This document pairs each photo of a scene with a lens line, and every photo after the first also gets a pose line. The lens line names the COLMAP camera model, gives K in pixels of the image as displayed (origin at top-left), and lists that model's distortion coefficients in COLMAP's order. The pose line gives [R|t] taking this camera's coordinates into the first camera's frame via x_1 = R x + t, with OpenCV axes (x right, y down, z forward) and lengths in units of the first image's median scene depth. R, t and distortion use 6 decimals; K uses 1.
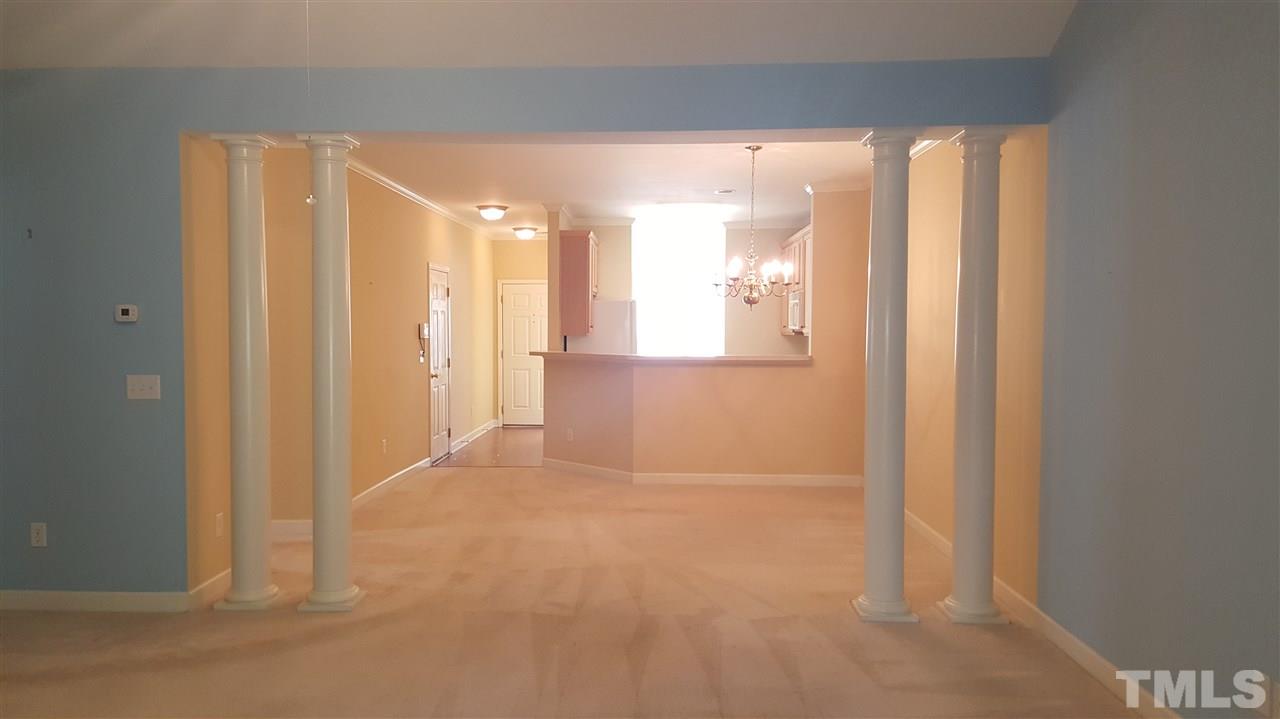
lens RADIAL K [[932.2, 0, 588.4], [0, 932.2, 359.4], [0, 0, 1]] dist [0.168416, -0.293705]
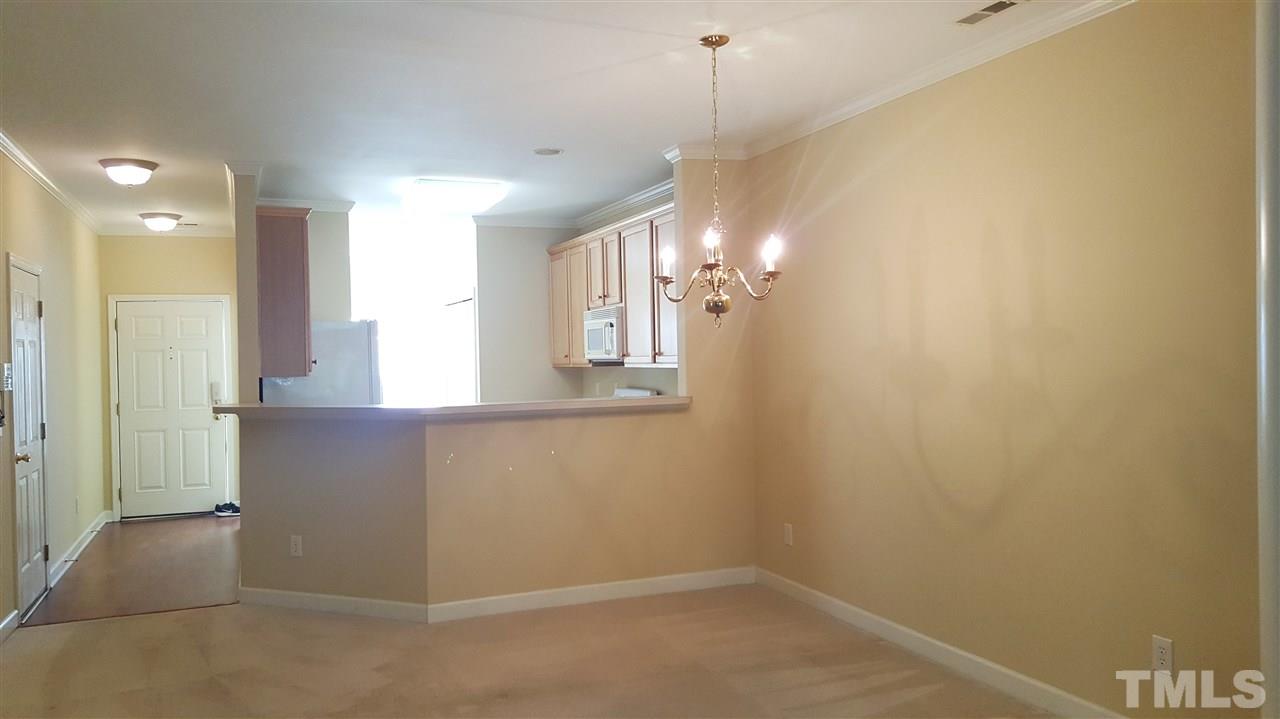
lens RADIAL K [[932.2, 0, 588.4], [0, 932.2, 359.4], [0, 0, 1]] dist [0.168416, -0.293705]
pose [[0.910678, -0.022862, 0.412484, -0.087430], [0.037915, 0.998879, -0.028345, -0.011627], [-0.411373, 0.041452, 0.910524, 0.336184]]
